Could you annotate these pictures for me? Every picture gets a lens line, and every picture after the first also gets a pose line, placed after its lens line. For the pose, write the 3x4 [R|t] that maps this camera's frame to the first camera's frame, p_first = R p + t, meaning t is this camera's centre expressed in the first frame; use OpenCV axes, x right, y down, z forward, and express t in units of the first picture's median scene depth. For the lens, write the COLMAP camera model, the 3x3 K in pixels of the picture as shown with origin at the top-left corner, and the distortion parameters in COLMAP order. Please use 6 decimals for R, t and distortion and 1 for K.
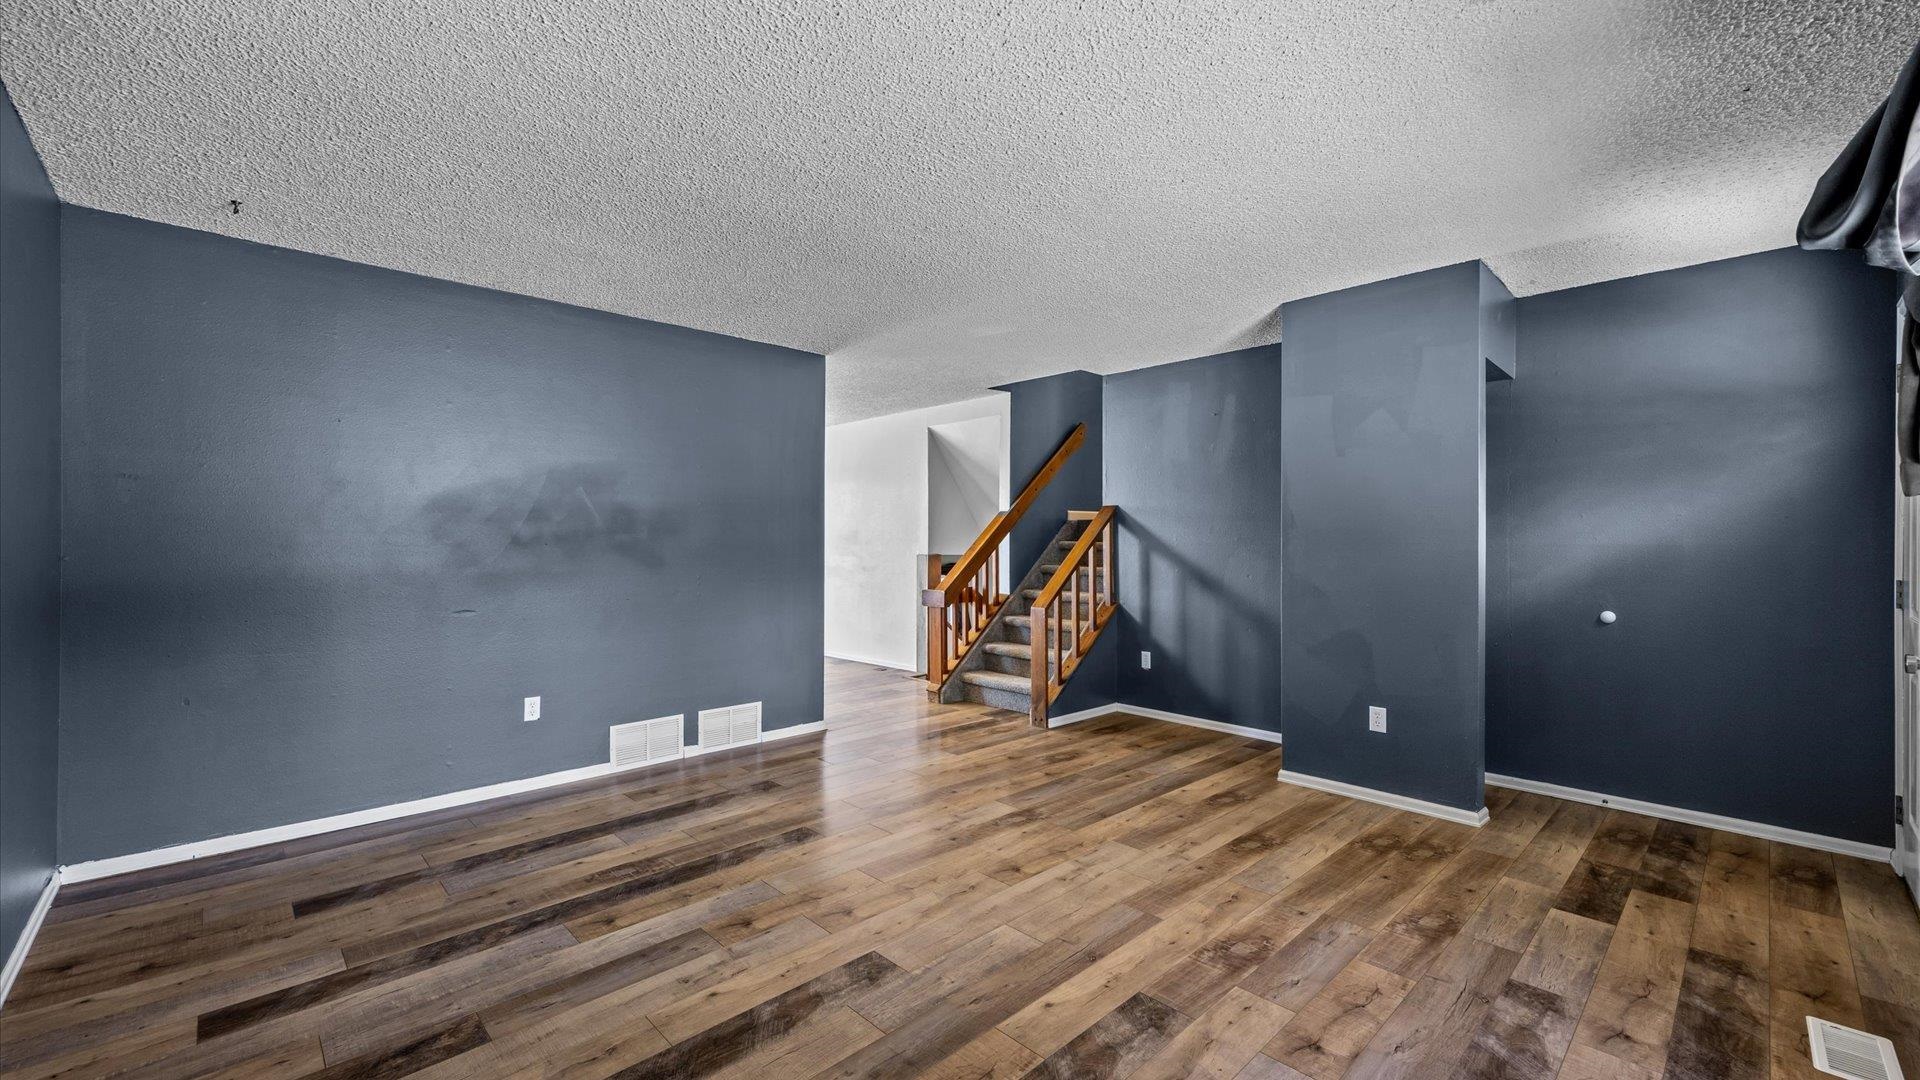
lens RADIAL K [[759.6, 0, 962.0], [0, 759.6, 540.5], [0, 0, 1]] dist [-0.000008, -0.000001]
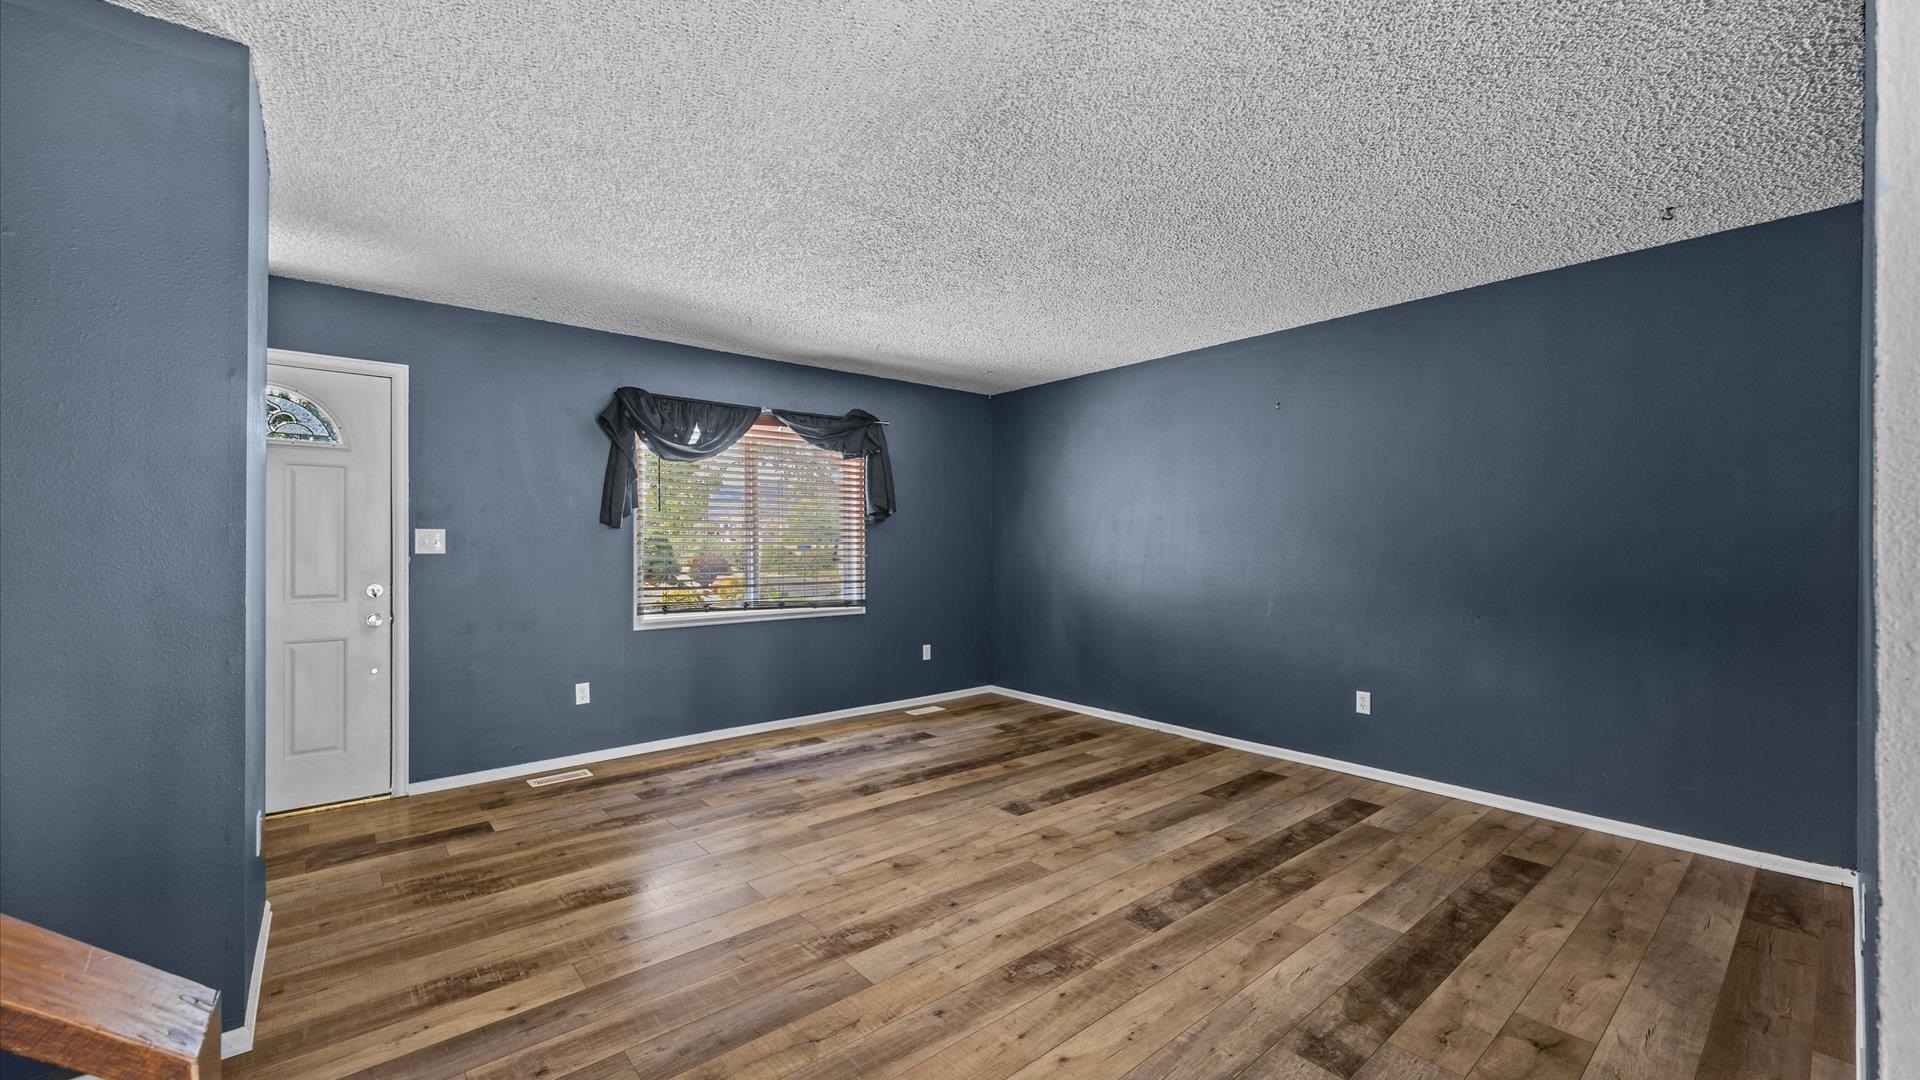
lens RADIAL K [[759.6, 0, 958.6], [0, 759.6, 542.9], [0, 0, 1]] dist [-0.000008, -0.000001]
pose [[-0.998050, -0.000659, 0.062409, -0.081325], [-0.000966, 0.999988, -0.004890, 0.005173], [-0.062405, -0.004941, -0.998039, 2.200316]]
